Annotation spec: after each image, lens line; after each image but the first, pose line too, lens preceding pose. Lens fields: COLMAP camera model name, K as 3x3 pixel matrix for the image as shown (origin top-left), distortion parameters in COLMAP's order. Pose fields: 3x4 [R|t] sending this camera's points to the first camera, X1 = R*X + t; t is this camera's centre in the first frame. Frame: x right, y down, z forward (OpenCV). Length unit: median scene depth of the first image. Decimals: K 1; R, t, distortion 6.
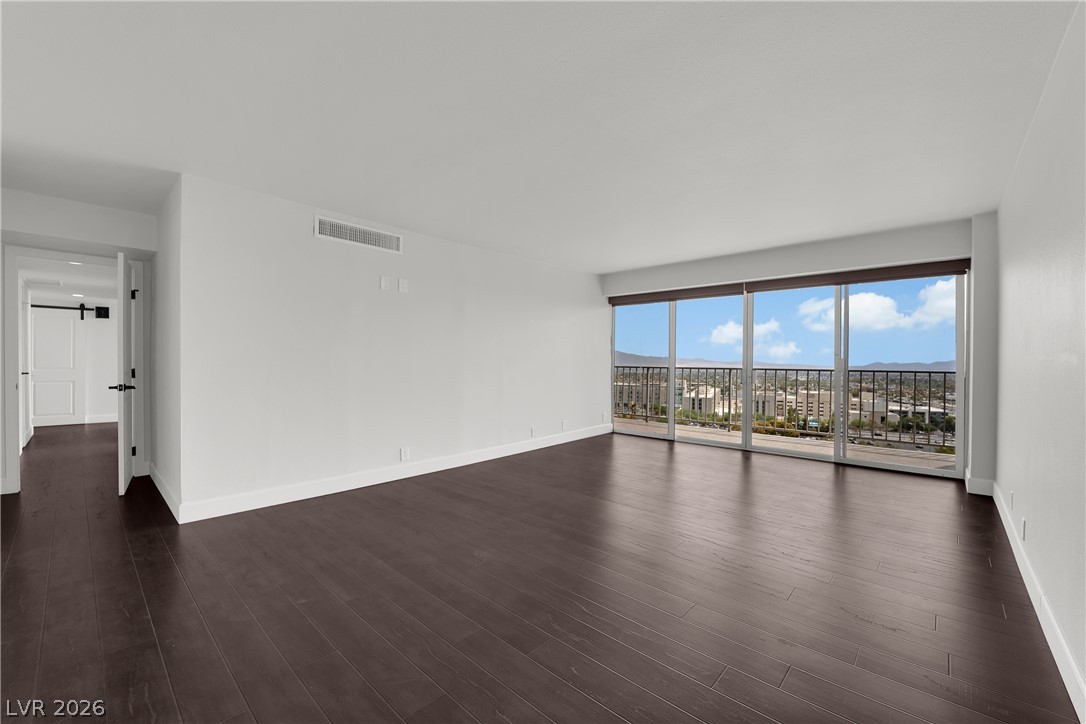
lens RADIAL K [[437.5, 0, 561.9], [0, 437.5, 358.9], [0, 0, 1]] dist [-0.009299, -0.003143]
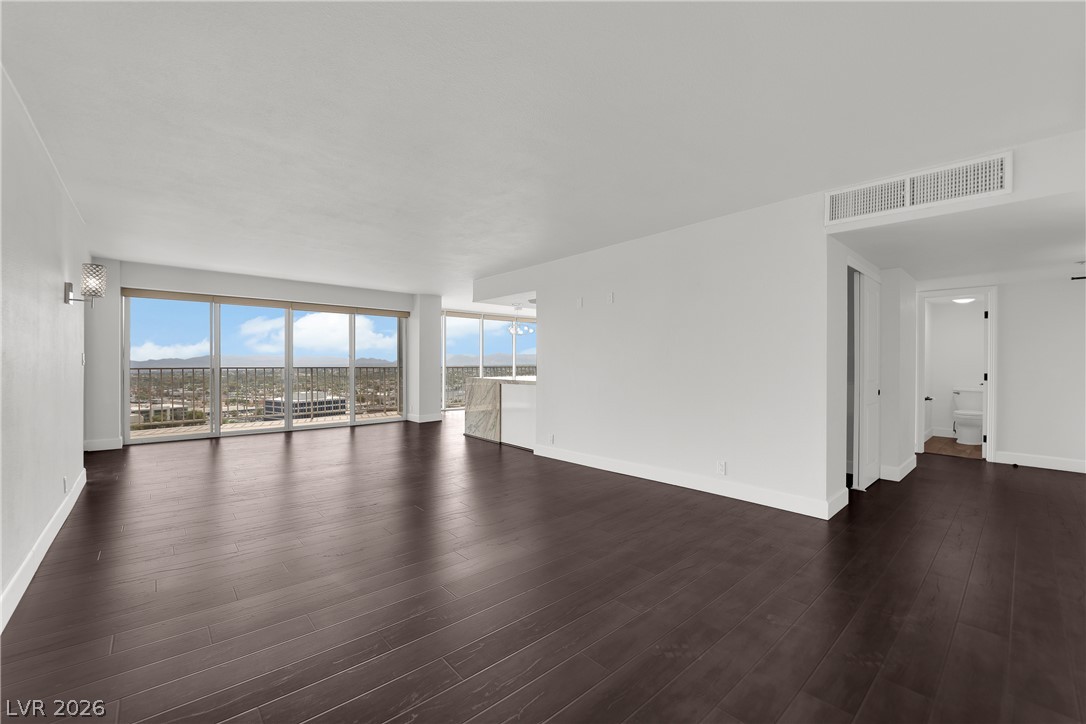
lens RADIAL K [[448.4, 0, 533.2], [0, 448.4, 366.0], [0, 0, 1]] dist [-0.009878, -0.000994]
pose [[0.144821, -0.016021, 0.989328, -0.585256], [-0.005695, 0.999839, 0.017025, -0.005727], [-0.989441, -0.008100, 0.144706, 0.081711]]
